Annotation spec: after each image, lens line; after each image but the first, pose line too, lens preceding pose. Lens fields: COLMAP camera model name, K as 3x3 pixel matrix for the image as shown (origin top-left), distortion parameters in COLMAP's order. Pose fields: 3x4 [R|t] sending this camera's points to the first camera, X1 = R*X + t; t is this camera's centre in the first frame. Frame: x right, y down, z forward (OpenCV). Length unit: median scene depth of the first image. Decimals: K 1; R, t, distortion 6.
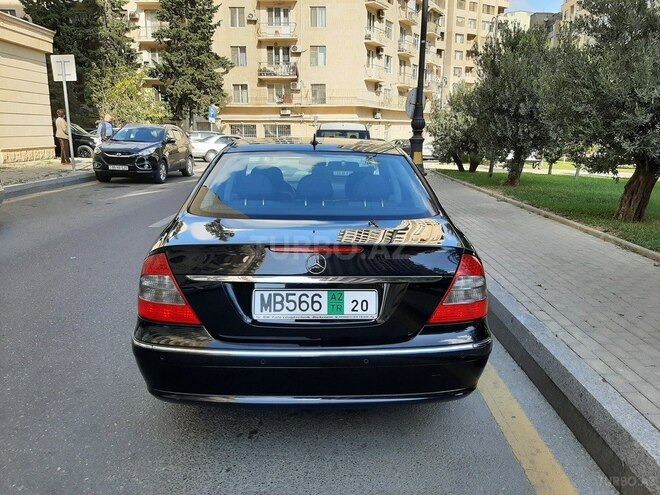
lens RADIAL K [[517.3, 0, 331.9], [0, 517.3, 249.6], [0, 0, 1]] dist [0.042719, -0.088450]
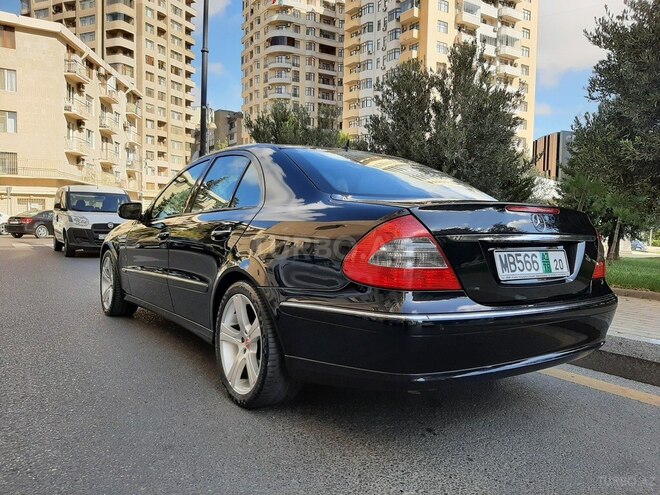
lens RADIAL K [[518.9, 0, 332.0], [0, 518.9, 248.2], [0, 0, 1]] dist [0.053055, -0.112655]
pose [[0.836674, -0.018441, 0.547391, -0.056822], [0.106759, 0.985754, -0.129971, 0.010066], [-0.537196, 0.167182, 0.826723, 0.020910]]
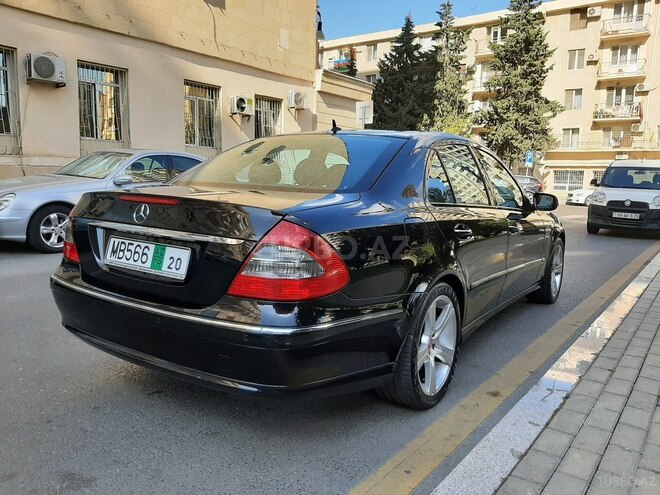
lens RADIAL K [[518.9, 0, 332.0], [0, 518.9, 248.2], [0, 0, 1]] dist [0.053055, -0.112655]
pose [[0.806416, 0.096811, -0.583370, 0.050189], [-0.152819, 0.987115, -0.047434, 0.004986], [0.571261, 0.127402, 0.810820, 0.023903]]
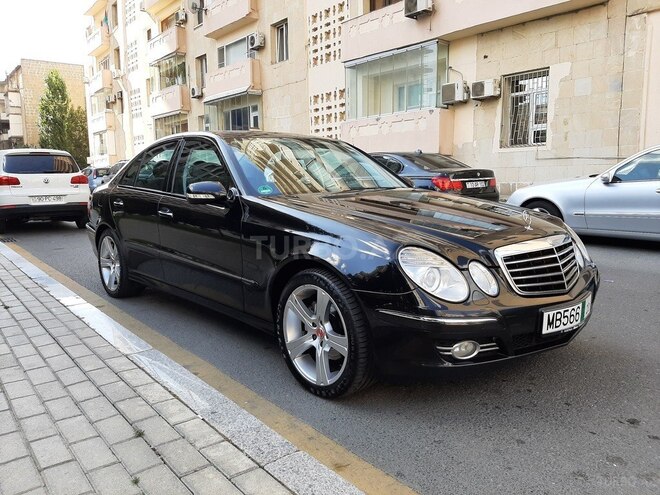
lens RADIAL K [[512.6, 0, 331.2], [0, 512.6, 250.5], [0, 0, 1]] dist [0.039305, -0.083327]
pose [[-0.772573, 0.094883, -0.627796, 0.059158], [-0.131817, 0.943258, 0.304776, -0.037007], [0.621092, 0.318216, -0.716229, 0.217178]]
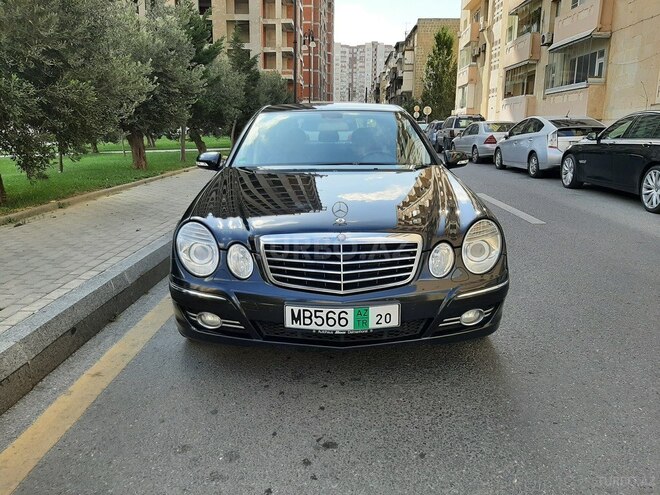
lens RADIAL K [[516.4, 0, 330.0], [0, 516.4, 247.5], [0, 0, 1]] dist [0.050771, -0.107542]
pose [[-0.999689, -0.012867, 0.021374, -0.006937], [-0.002392, 0.902230, 0.431249, -0.047536], [-0.024834, 0.431063, -0.901980, 0.244135]]
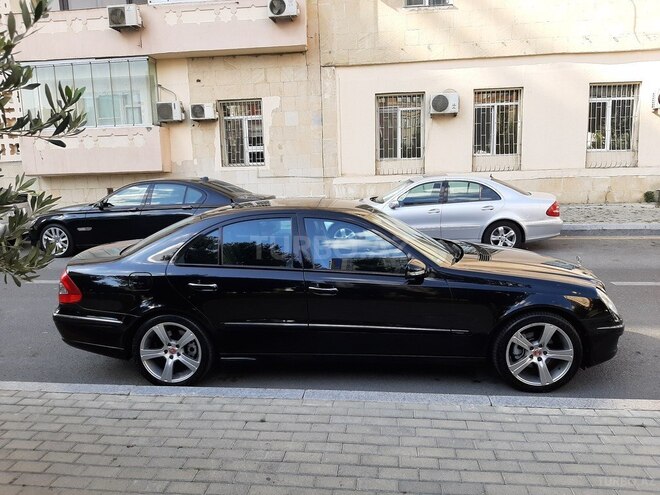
lens RADIAL K [[512.6, 0, 331.2], [0, 512.6, 250.5], [0, 0, 1]] dist [0.039305, -0.083327]
pose [[-0.107185, 0.165562, -0.980357, 0.125528], [-0.193676, 0.963672, 0.183920, -0.037136], [0.975193, 0.209585, -0.071226, 0.129882]]
